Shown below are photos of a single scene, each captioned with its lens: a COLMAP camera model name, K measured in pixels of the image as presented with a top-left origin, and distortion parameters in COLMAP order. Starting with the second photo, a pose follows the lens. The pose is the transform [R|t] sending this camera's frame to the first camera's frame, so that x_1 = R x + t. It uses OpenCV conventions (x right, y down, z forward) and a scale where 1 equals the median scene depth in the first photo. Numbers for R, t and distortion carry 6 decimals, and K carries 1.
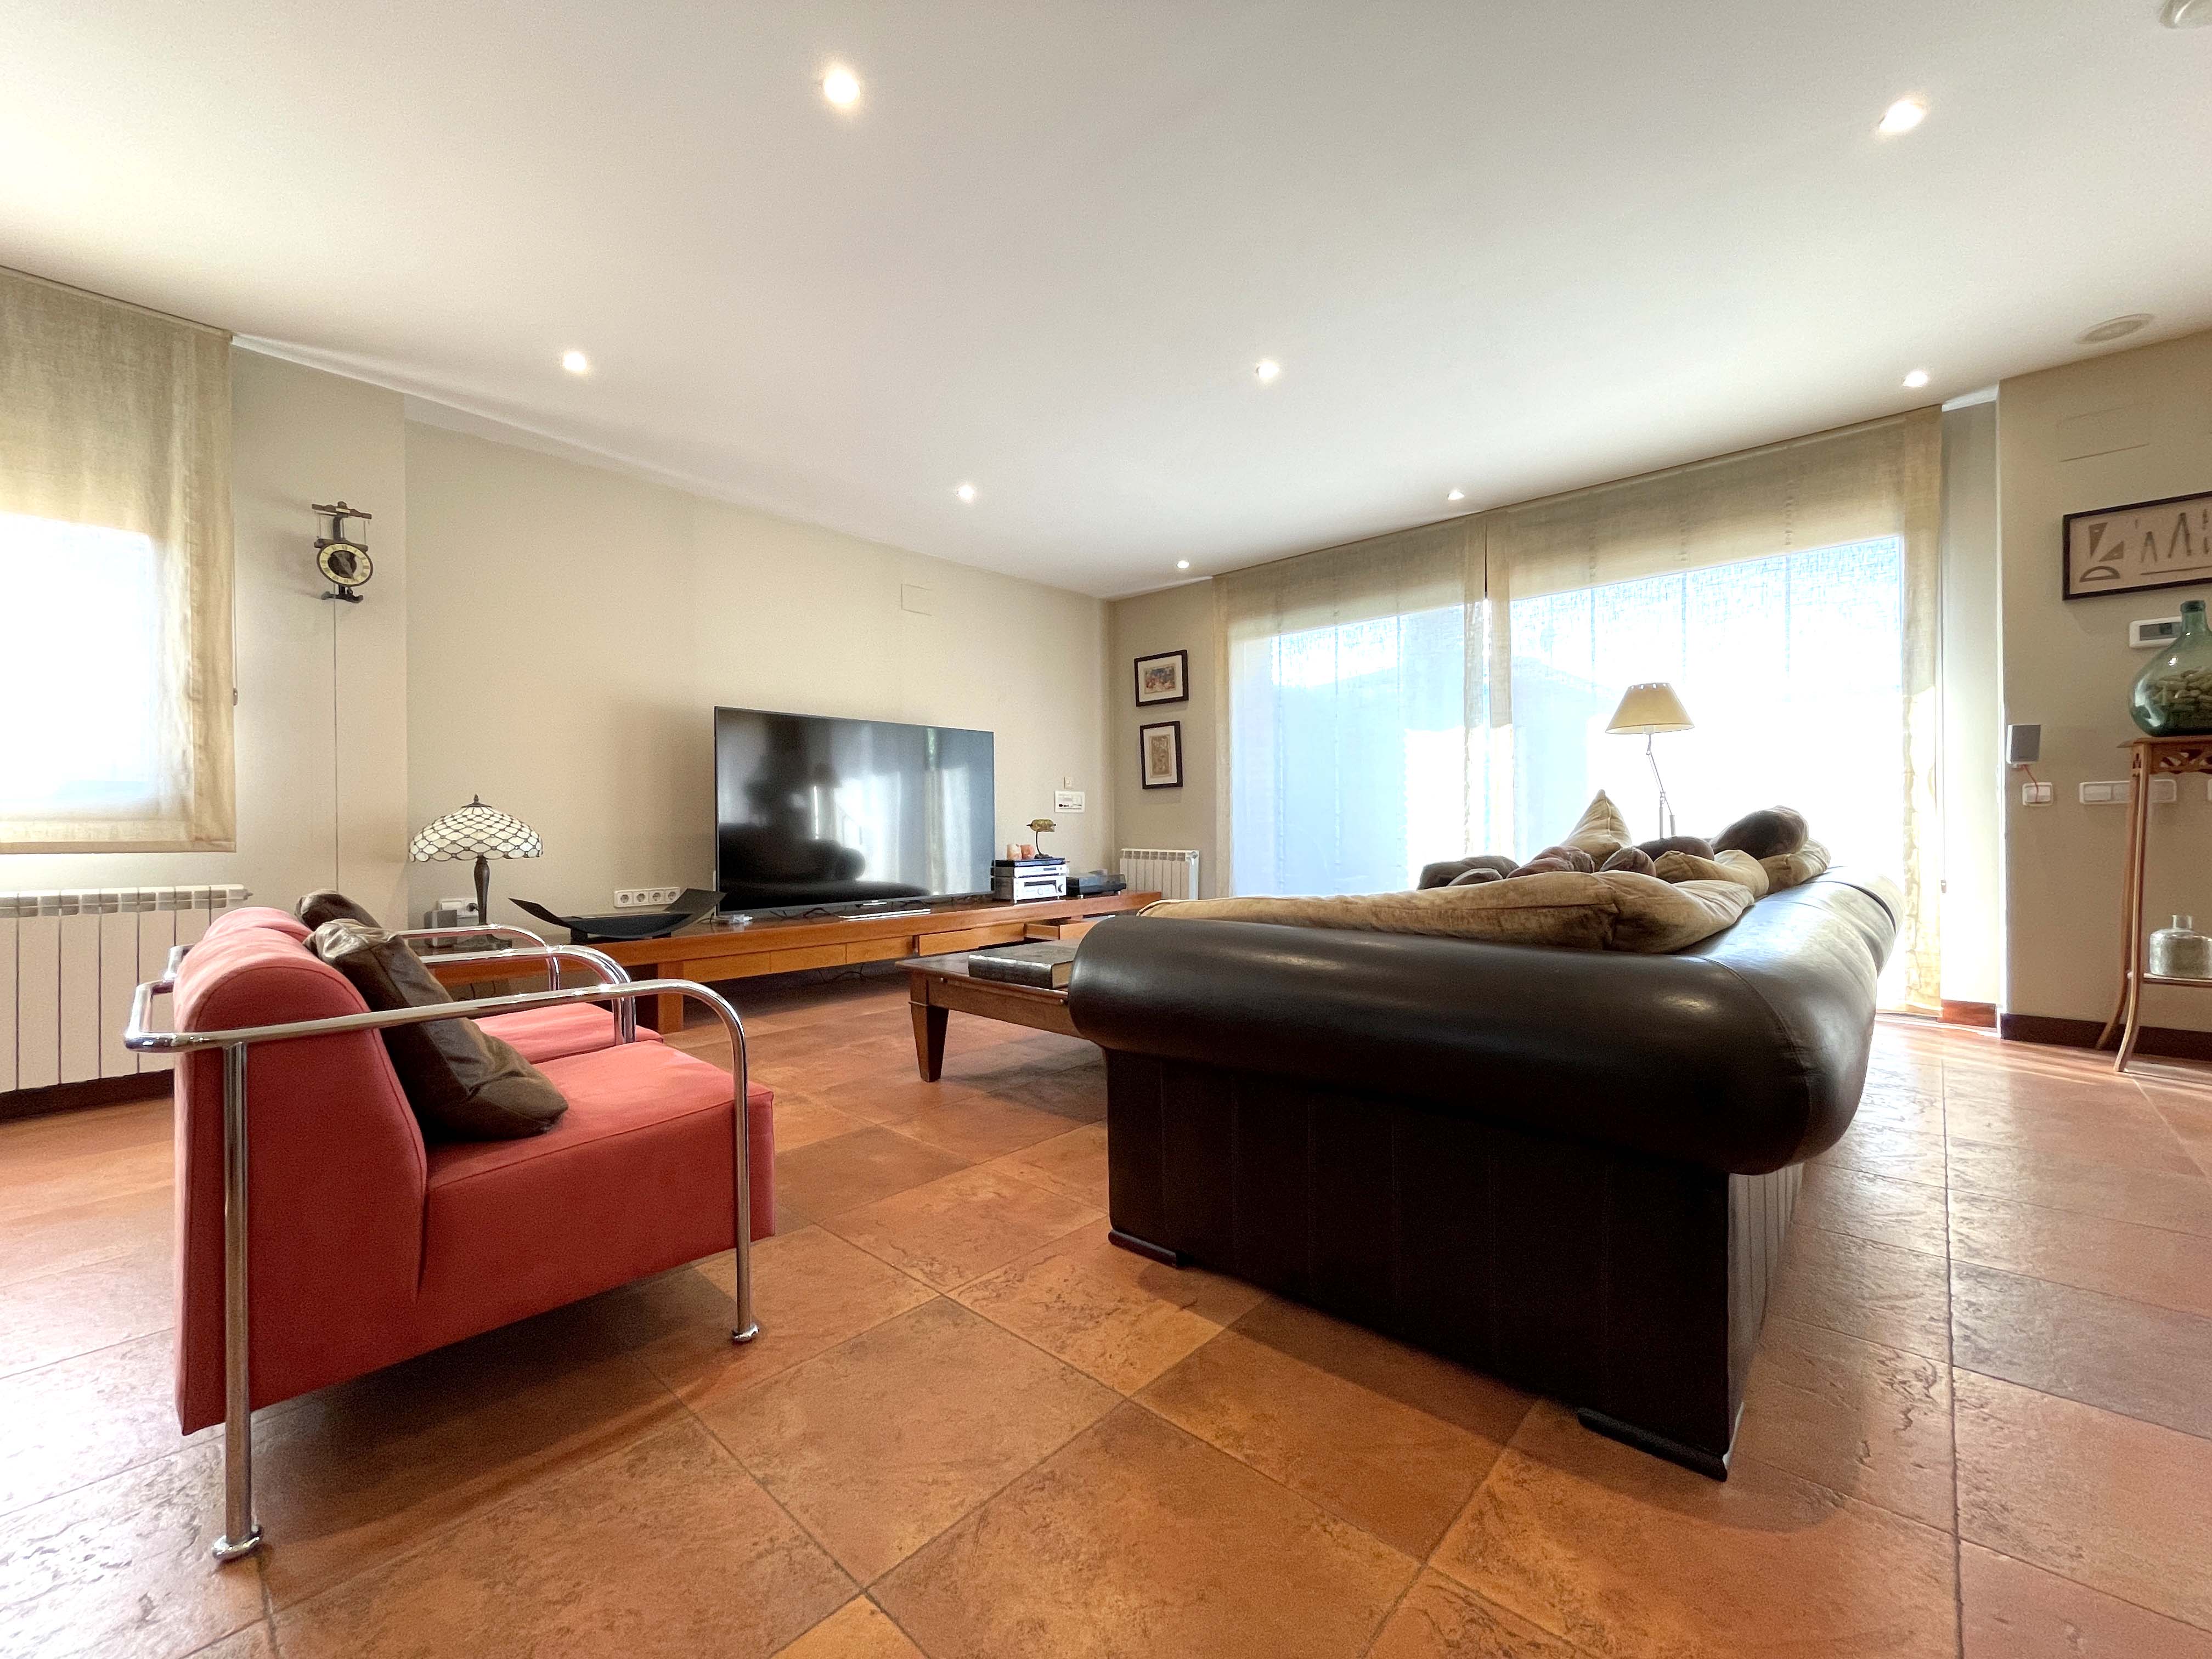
lens RADIAL K [[909.7, 0, 1114.4], [0, 909.7, 823.1], [0, 0, 1]] dist [-0.002735, -0.000421]
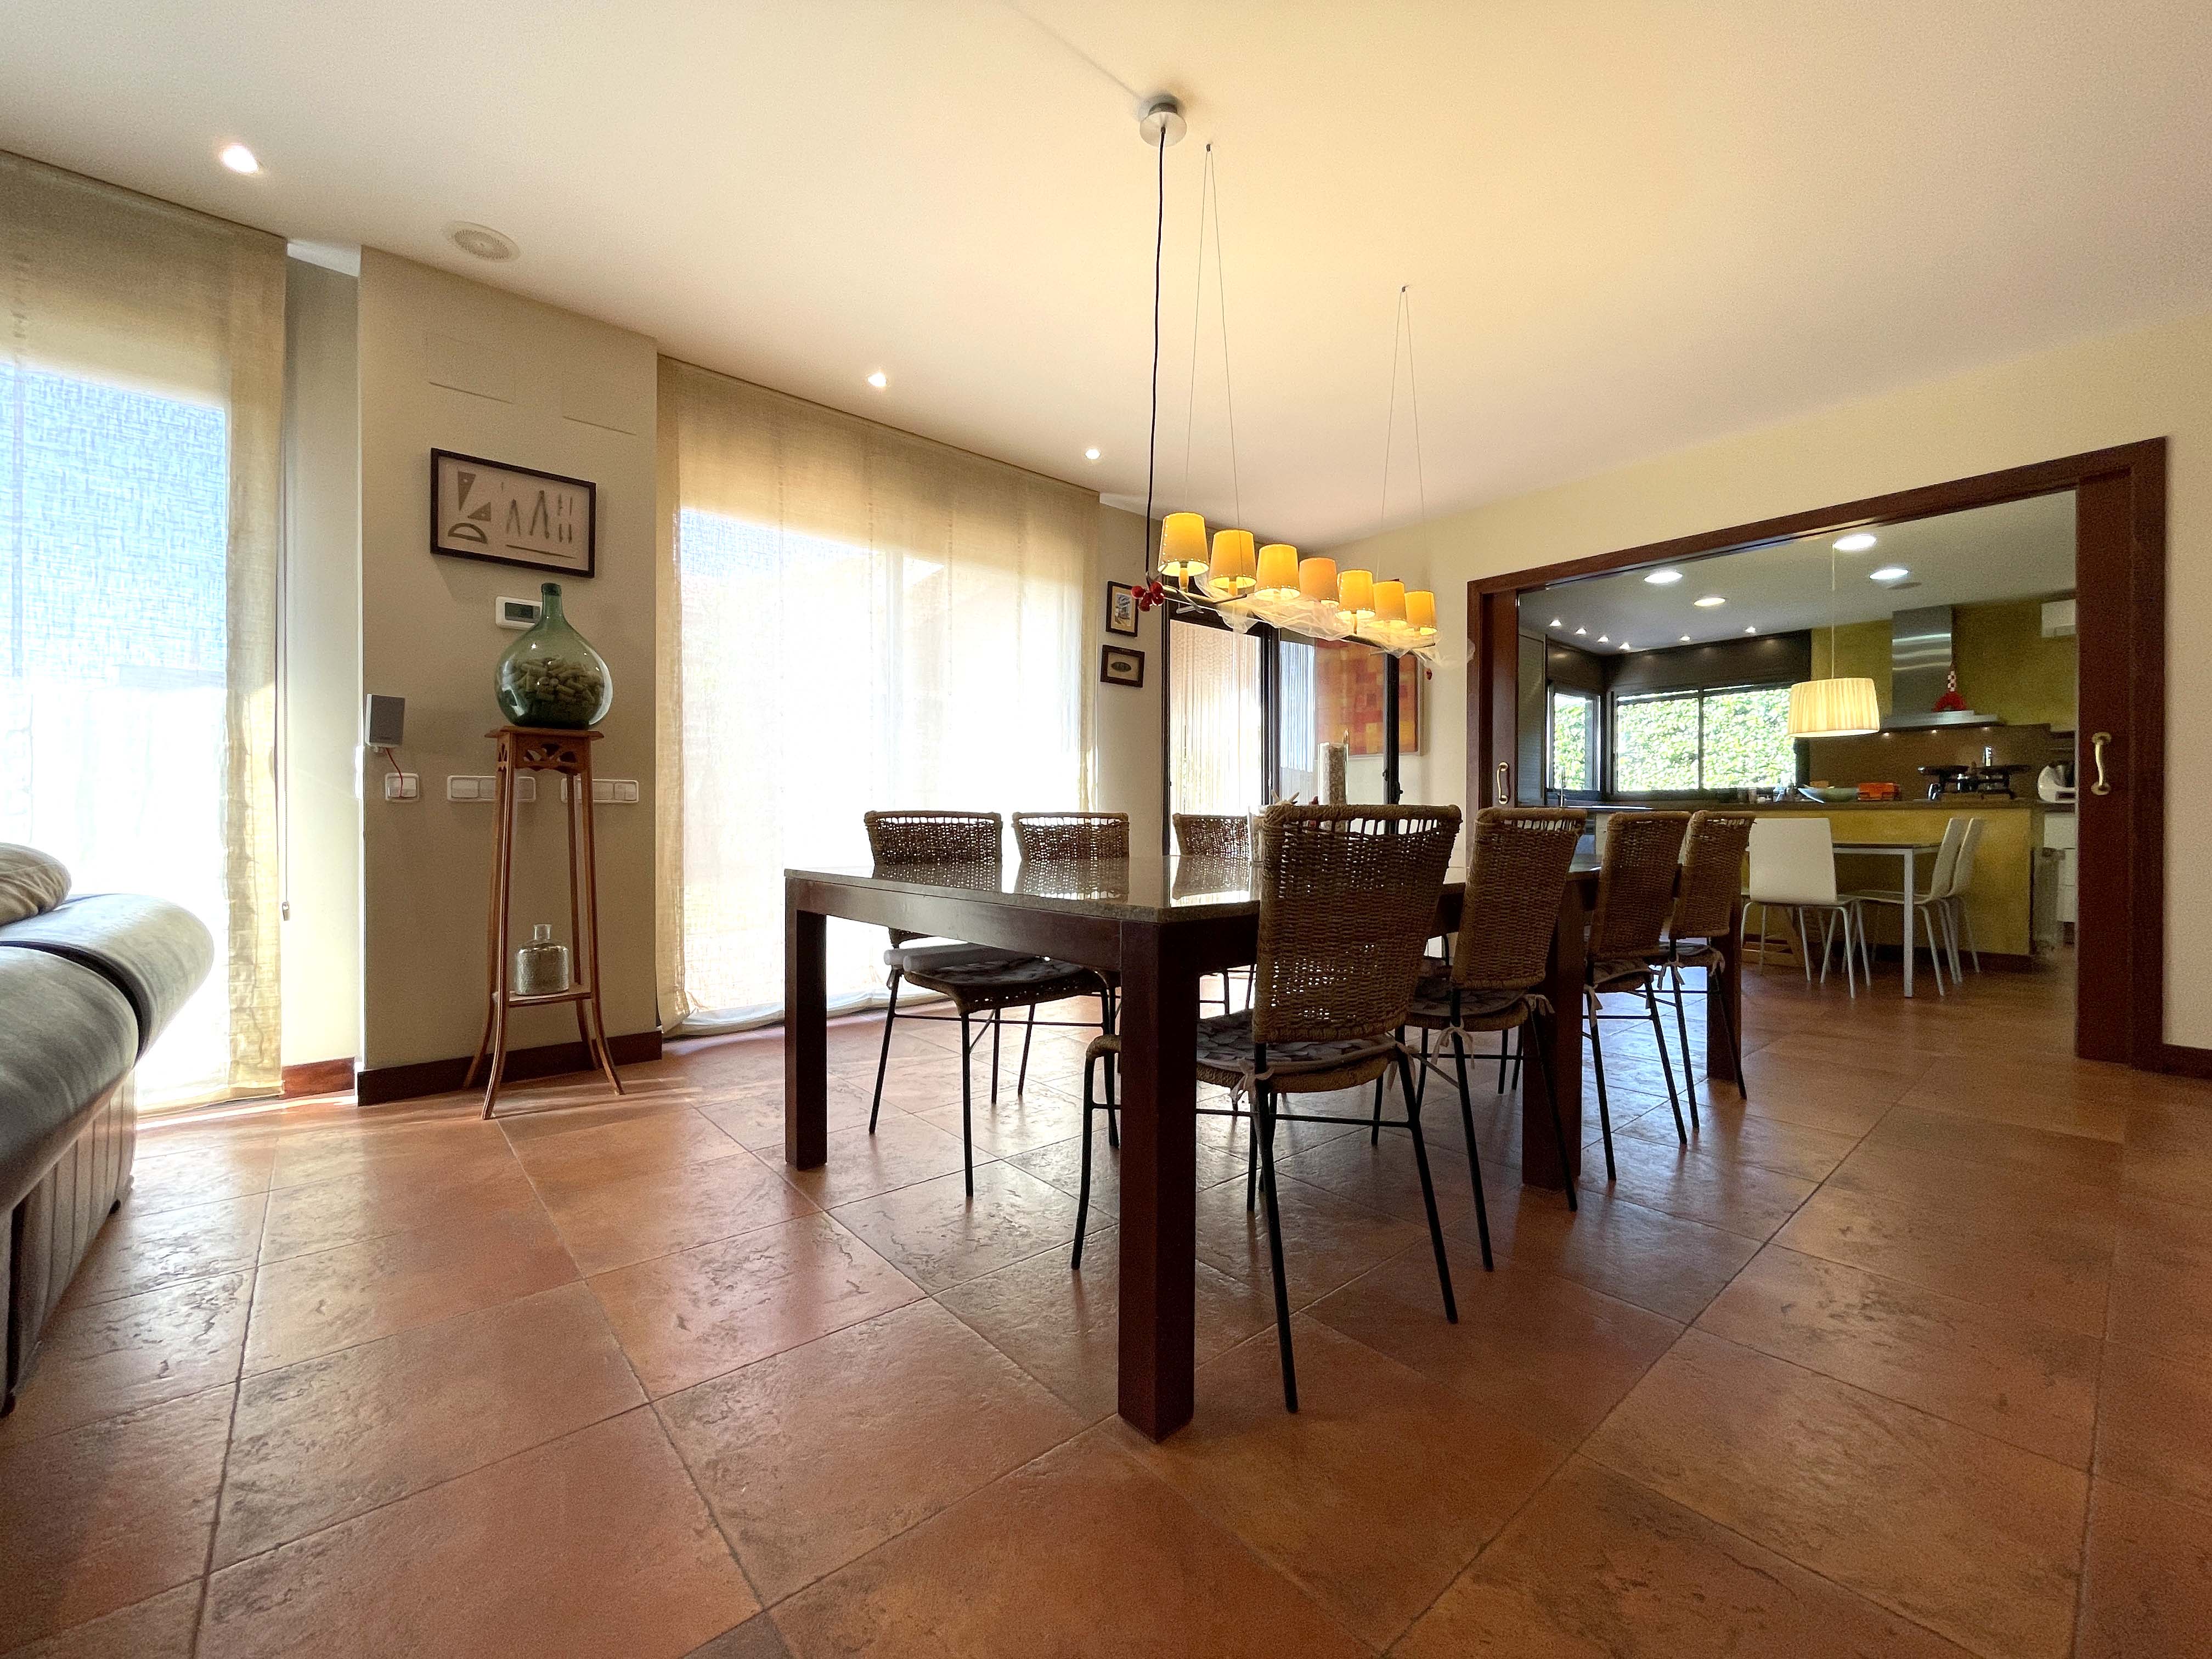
lens RADIAL K [[909.7, 0, 1114.4], [0, 909.7, 823.1], [0, 0, 1]] dist [-0.002735, -0.000421]
pose [[0.126388, -0.005984, 0.991963, 0.316142], [-0.006079, 0.999958, 0.006807, -0.009871], [-0.991962, -0.006890, 0.126346, 0.287311]]
